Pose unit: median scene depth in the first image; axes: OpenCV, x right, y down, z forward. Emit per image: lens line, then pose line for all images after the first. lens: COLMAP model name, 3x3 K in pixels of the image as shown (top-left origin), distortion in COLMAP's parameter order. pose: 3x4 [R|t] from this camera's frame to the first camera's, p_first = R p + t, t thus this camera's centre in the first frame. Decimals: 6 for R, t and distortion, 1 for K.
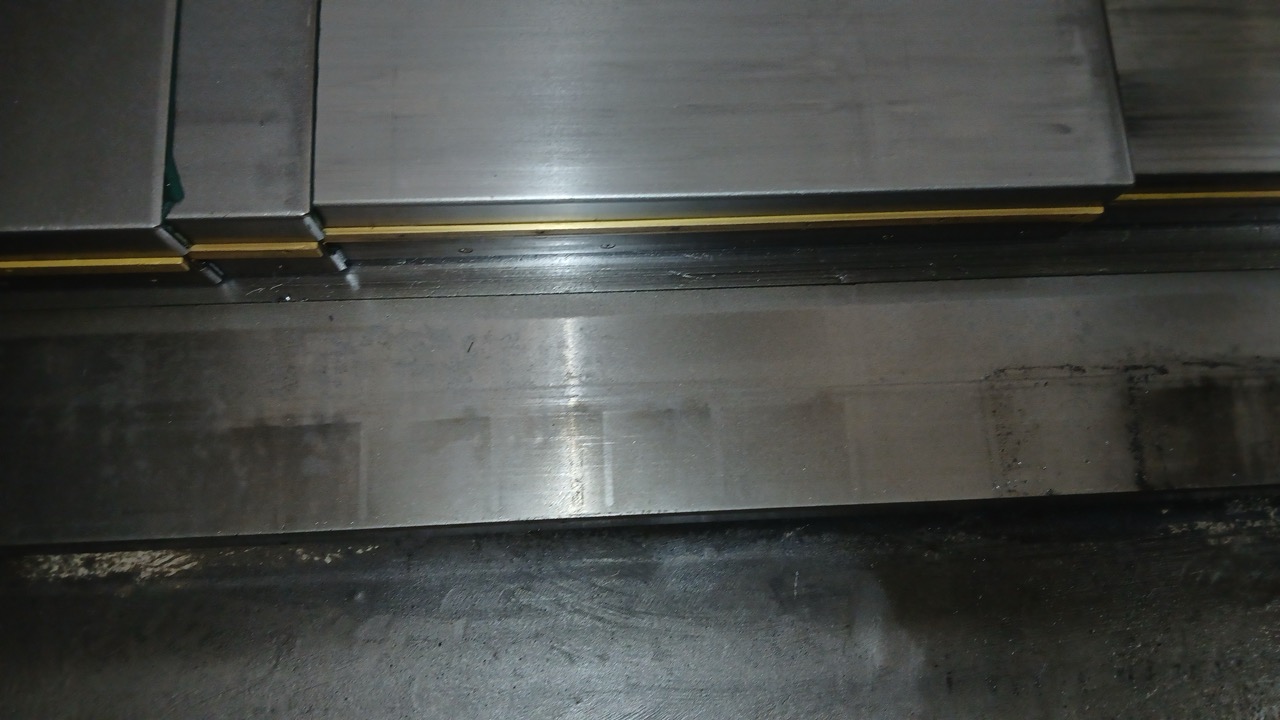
lens RADIAL K [[998.3, 0, 629.6], [0, 998.3, 357.5], [0, 0, 1]] dist [0.055051, -0.111296]
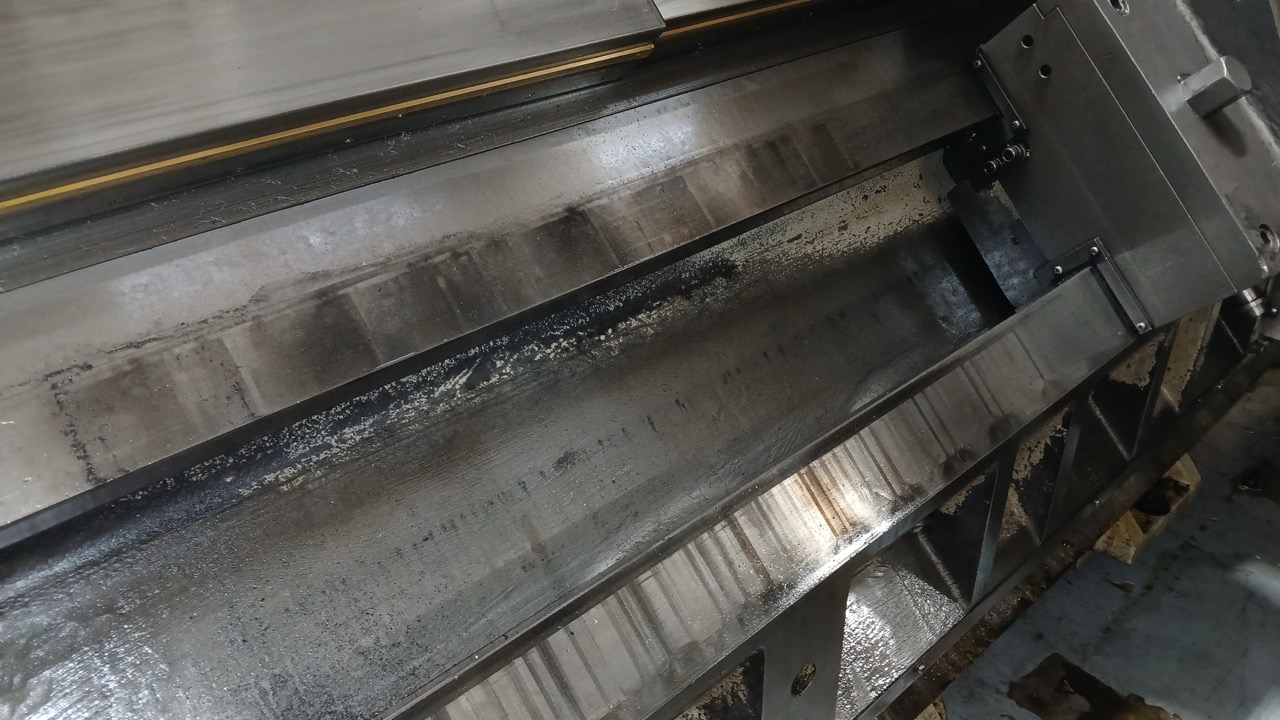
lens RADIAL K [[998.3, 0, 638.9], [0, 998.3, 363.6], [0, 0, 1]] dist [0.055051, -0.111296]
pose [[0.785117, -0.334753, 0.521088, 0.388729], [0.334994, 0.937180, 0.097323, 0.086679], [-0.520933, 0.098151, 0.847936, -0.138763]]
